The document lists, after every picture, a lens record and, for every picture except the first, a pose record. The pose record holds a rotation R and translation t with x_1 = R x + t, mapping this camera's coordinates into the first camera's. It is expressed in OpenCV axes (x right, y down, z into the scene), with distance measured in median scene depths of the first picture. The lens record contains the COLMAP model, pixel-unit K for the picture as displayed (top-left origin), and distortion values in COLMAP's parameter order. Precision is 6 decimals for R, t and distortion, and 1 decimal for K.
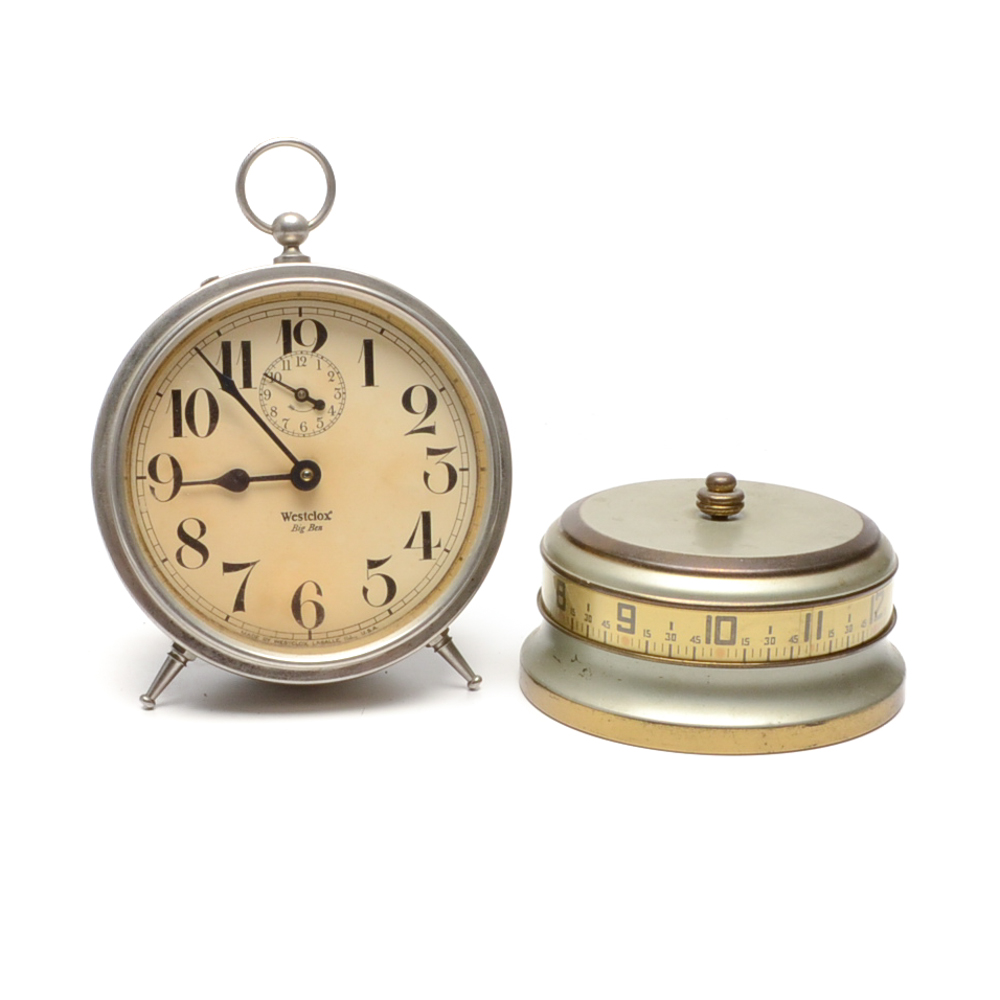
lens RADIAL K [[1910.6, 0, 504.2], [0, 1910.6, 503.2], [0, 0, 1]] dist [-0.147244, 0.000000]
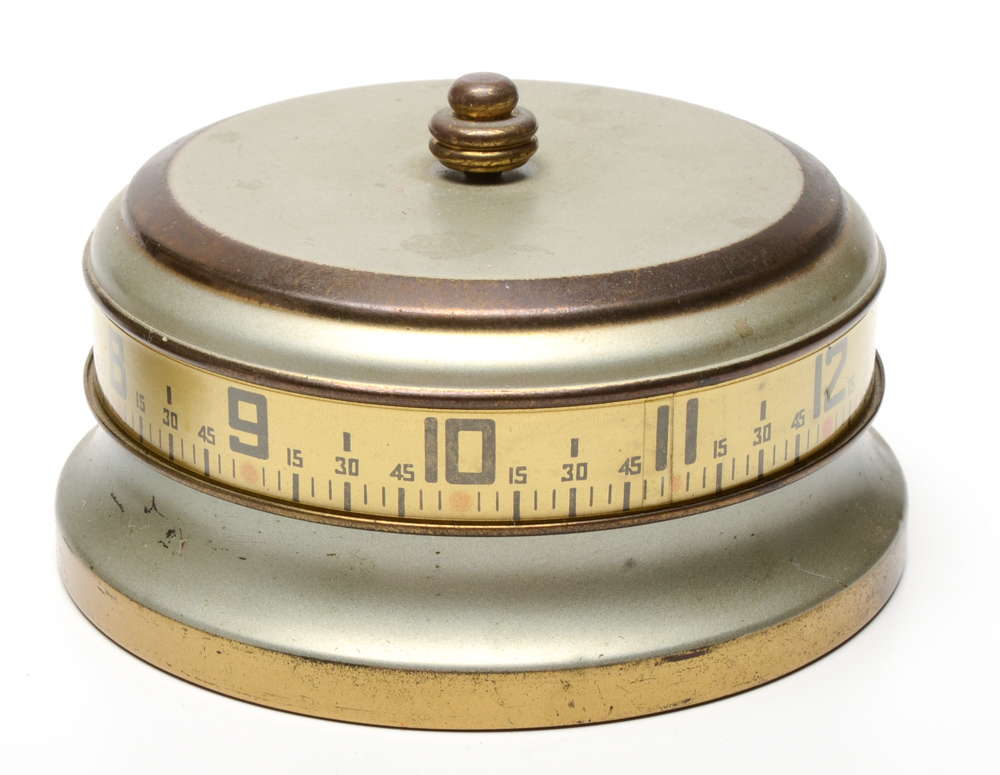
lens RADIAL K [[2563.8, 0, 497.8], [0, 2563.8, 384.6], [0, 0, 1]] dist [0.291414, 0.000000]
pose [[0.999569, -0.024080, 0.016821, 0.116377], [0.021712, 0.991407, 0.128998, -0.023983], [-0.019783, -0.128577, 0.991502, 0.436692]]
